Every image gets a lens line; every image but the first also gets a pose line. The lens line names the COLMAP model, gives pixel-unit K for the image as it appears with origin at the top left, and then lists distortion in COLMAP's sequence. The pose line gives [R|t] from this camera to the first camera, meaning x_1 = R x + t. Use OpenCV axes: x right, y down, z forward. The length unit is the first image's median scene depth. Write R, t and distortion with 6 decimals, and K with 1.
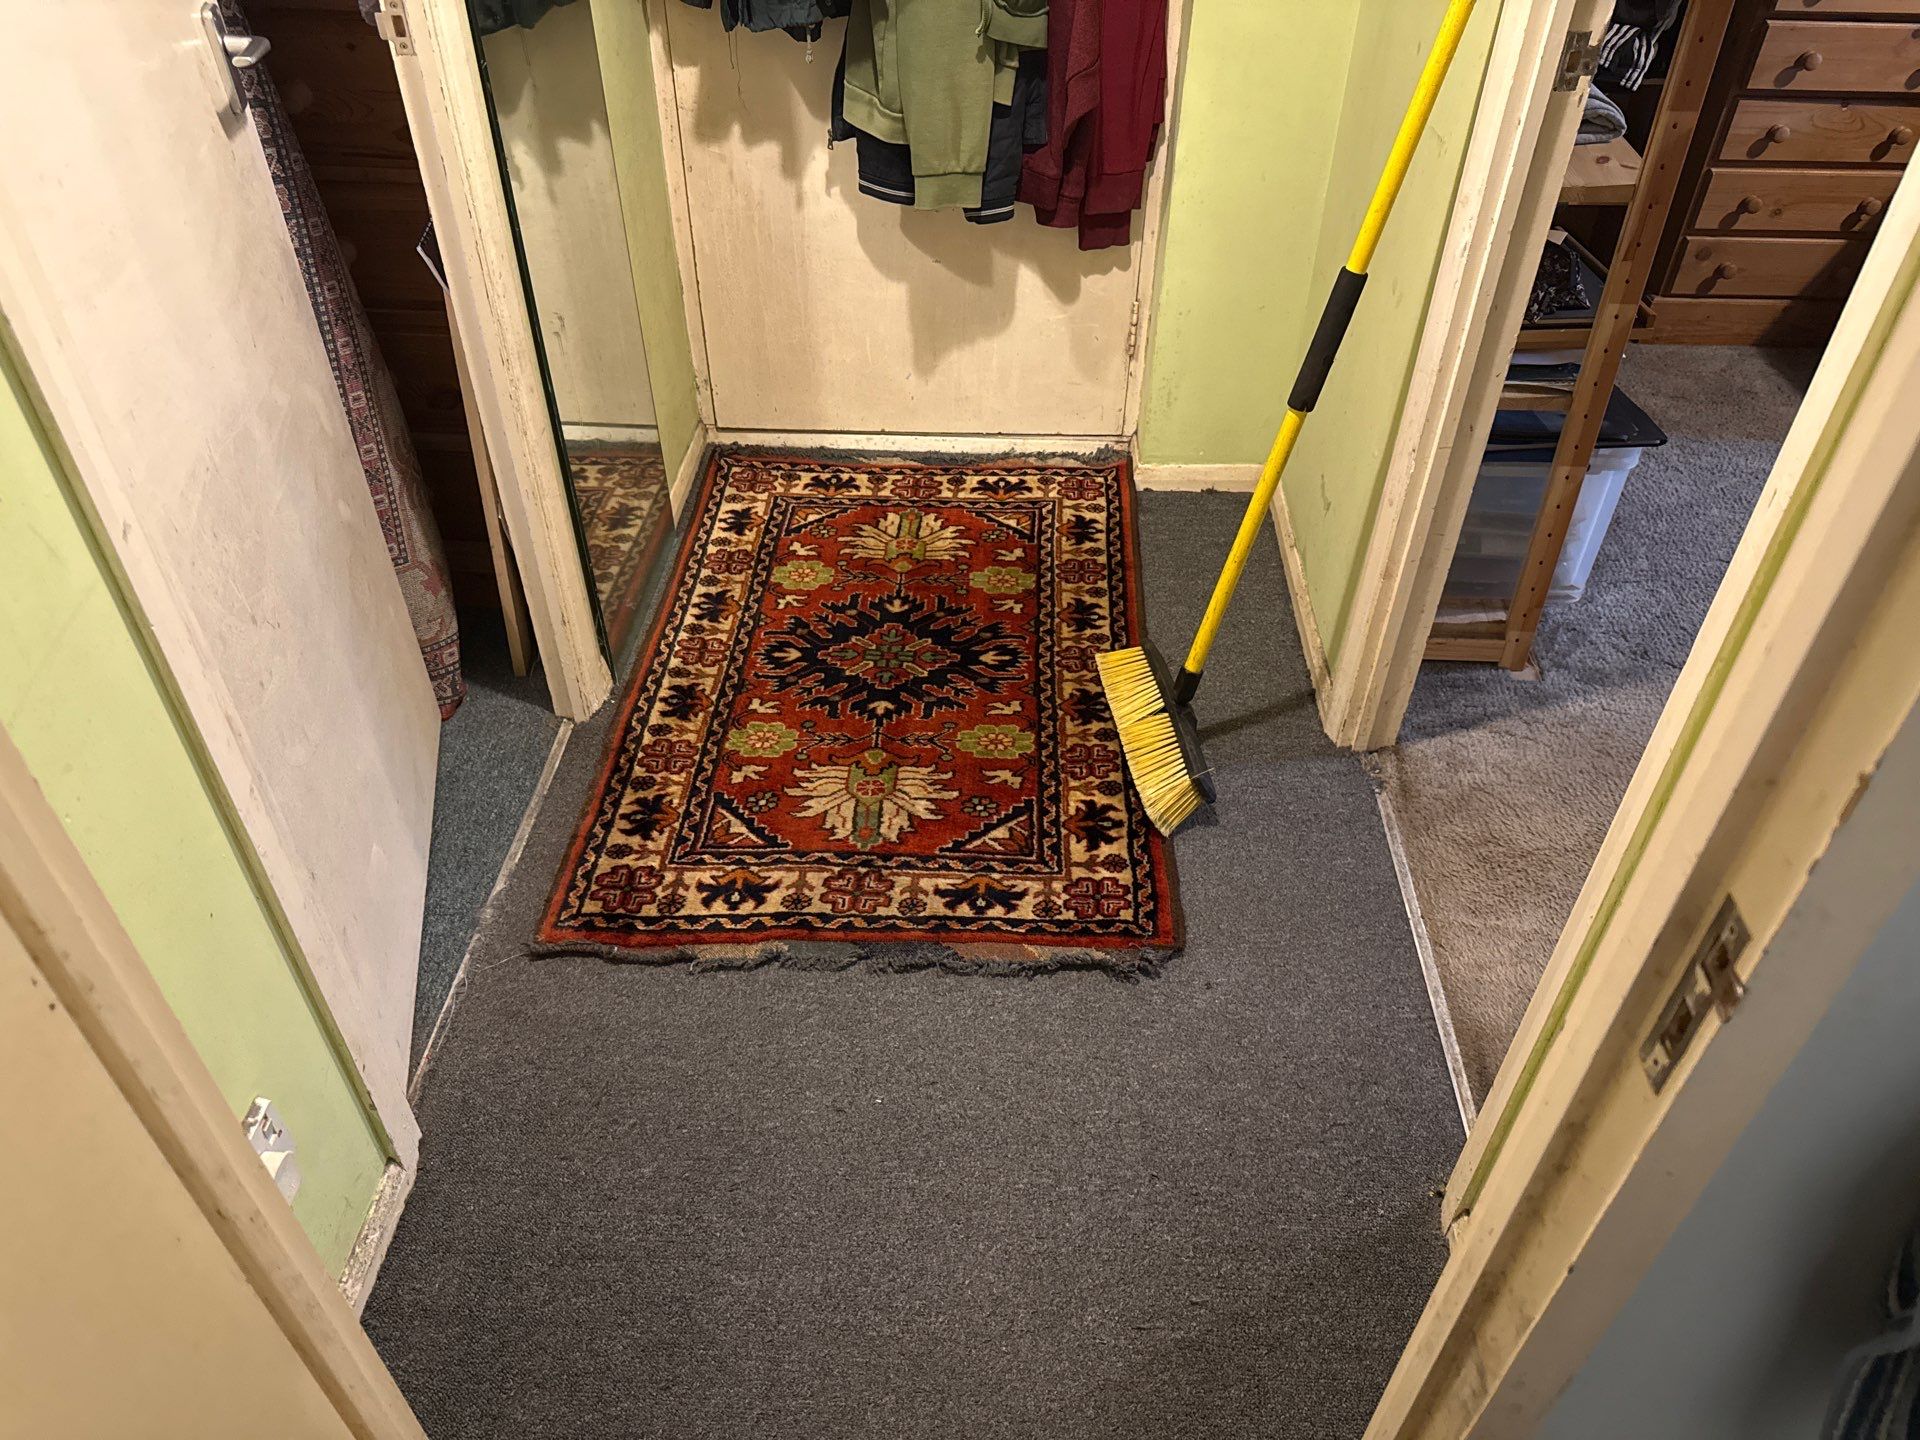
lens RADIAL K [[1449.5, 0, 960.0], [0, 1449.5, 720.0], [0, 0, 1]] dist [0.022819, -0.007938]
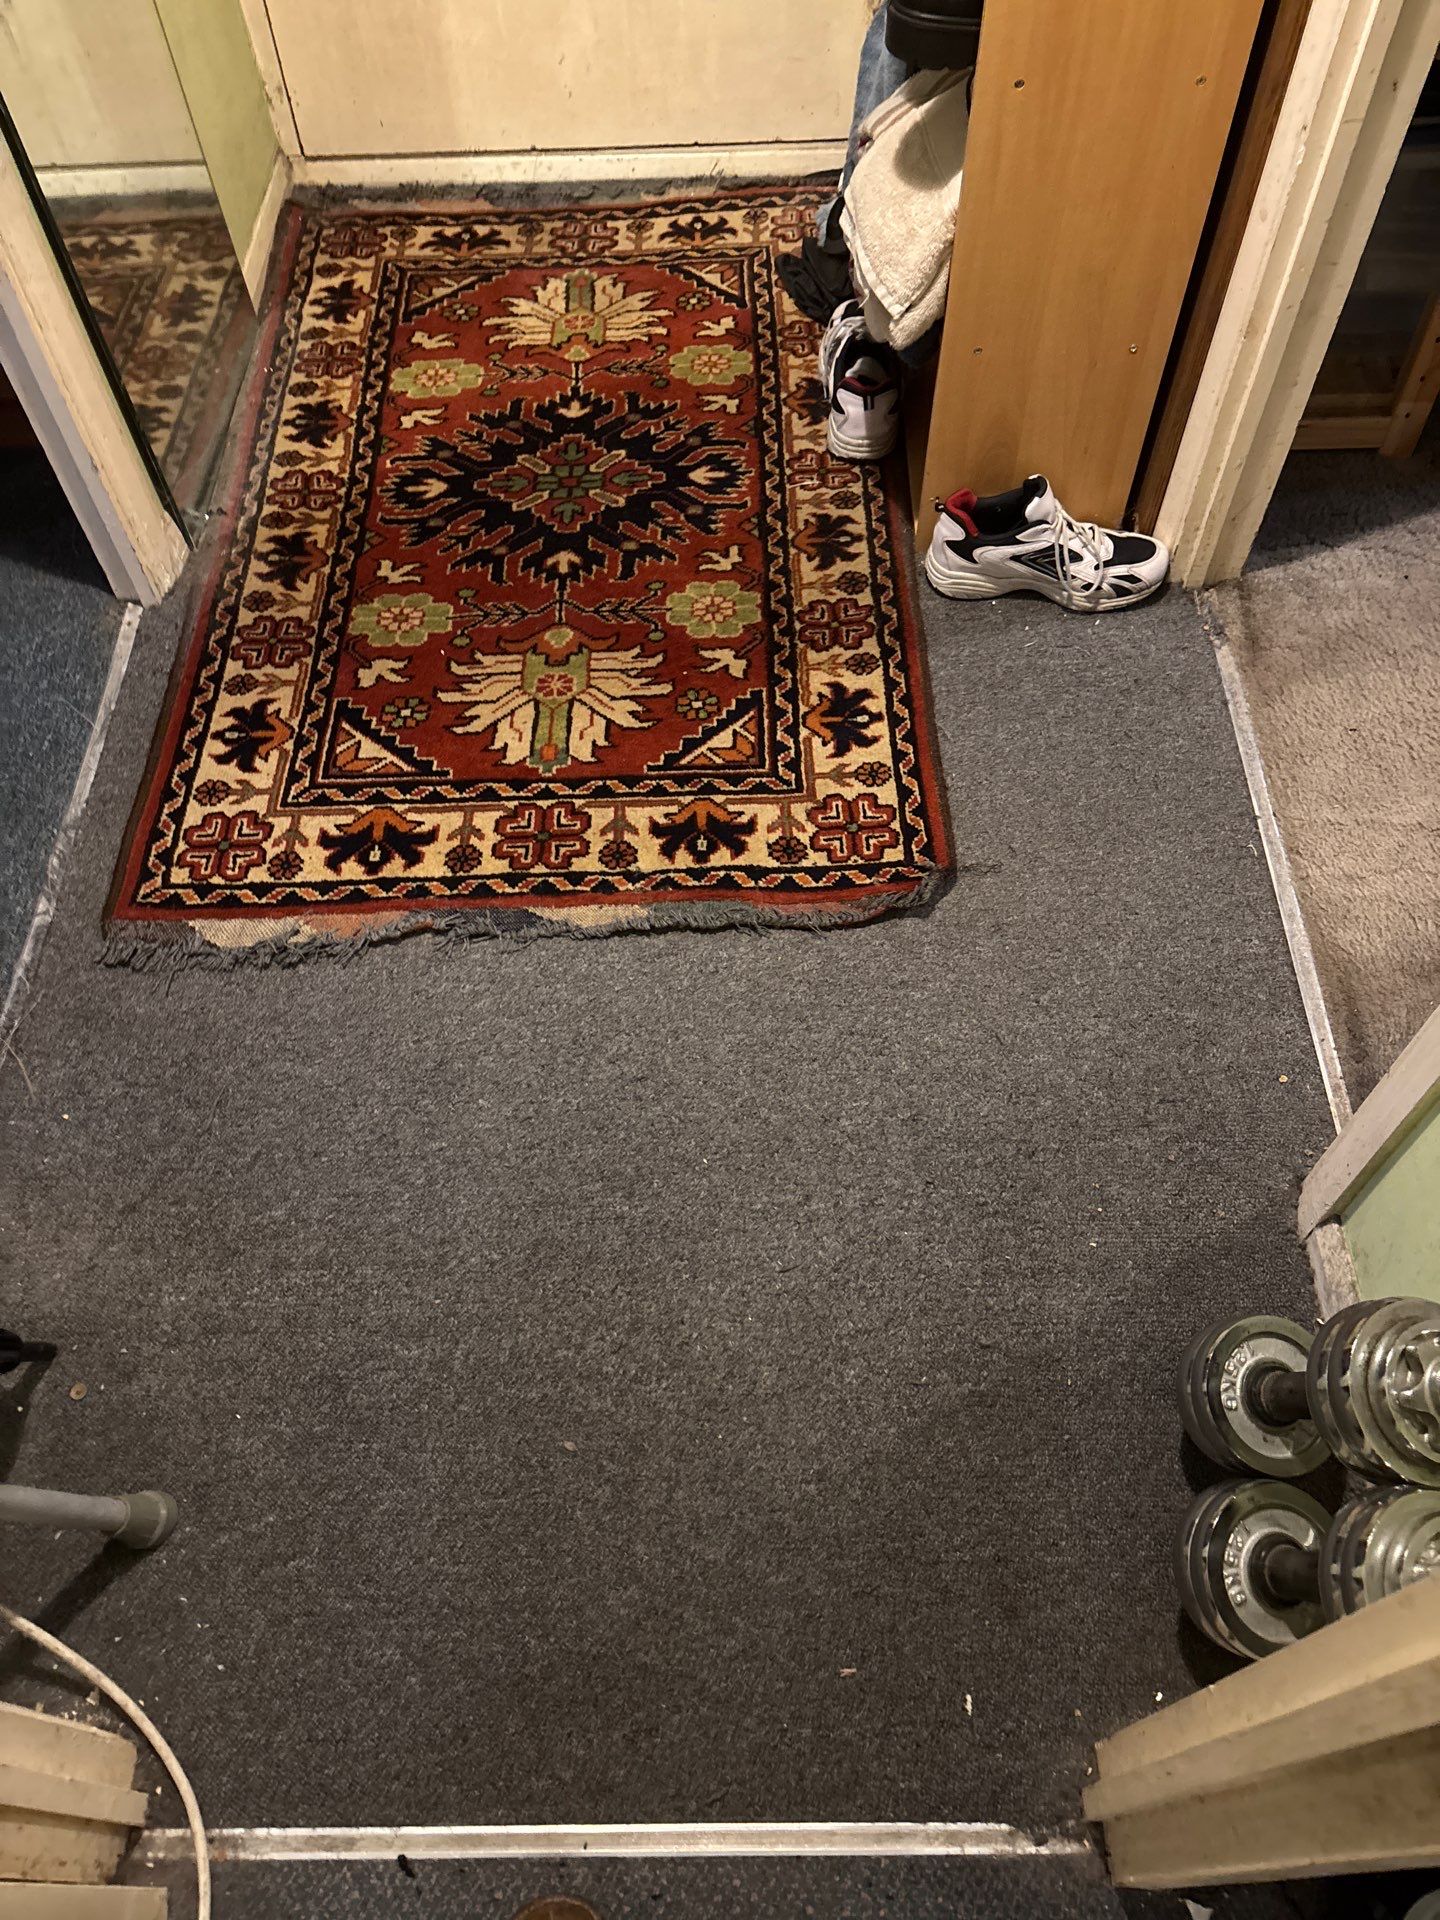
lens RADIAL K [[1449.5, 0, 678.7], [0, 1449.5, 956.4], [0, 0, 1]] dist [0.022819, -0.007938]
pose [[0.998650, -0.047444, -0.021127, 0.017839], [0.051511, 0.956720, 0.286416, -0.028482], [0.006624, -0.287118, 0.957872, 0.245032]]
